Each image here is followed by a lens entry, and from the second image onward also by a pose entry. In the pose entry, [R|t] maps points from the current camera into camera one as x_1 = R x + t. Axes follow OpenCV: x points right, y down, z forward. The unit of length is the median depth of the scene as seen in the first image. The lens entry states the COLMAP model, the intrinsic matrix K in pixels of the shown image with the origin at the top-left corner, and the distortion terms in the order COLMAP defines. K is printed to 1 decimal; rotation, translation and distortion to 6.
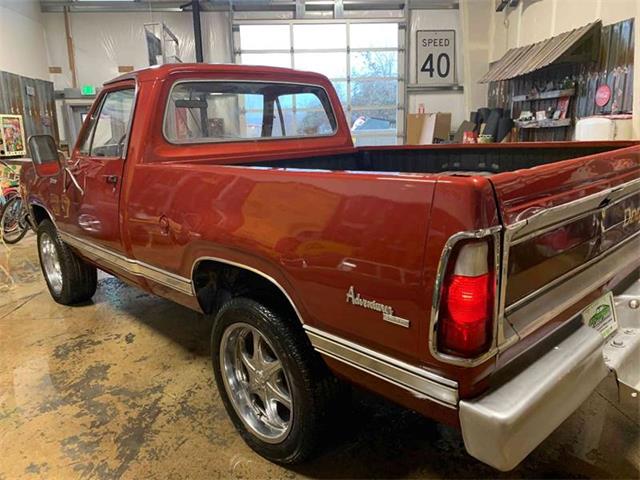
lens RADIAL K [[496.9, 0, 309.9], [0, 496.9, 239.1], [0, 0, 1]] dist [0.018969, -0.015617]
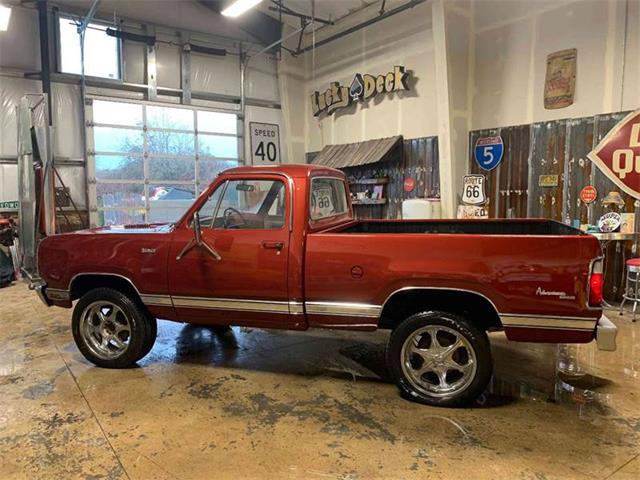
lens RADIAL K [[496.9, 0, 317.2], [0, 496.9, 237.7], [0, 0, 1]] dist [0.018969, -0.015617]
pose [[0.852668, -0.018807, 0.522115, -0.304821], [0.090518, 0.989556, -0.112181, 0.006346], [-0.514552, 0.142914, 0.845465, -0.060591]]
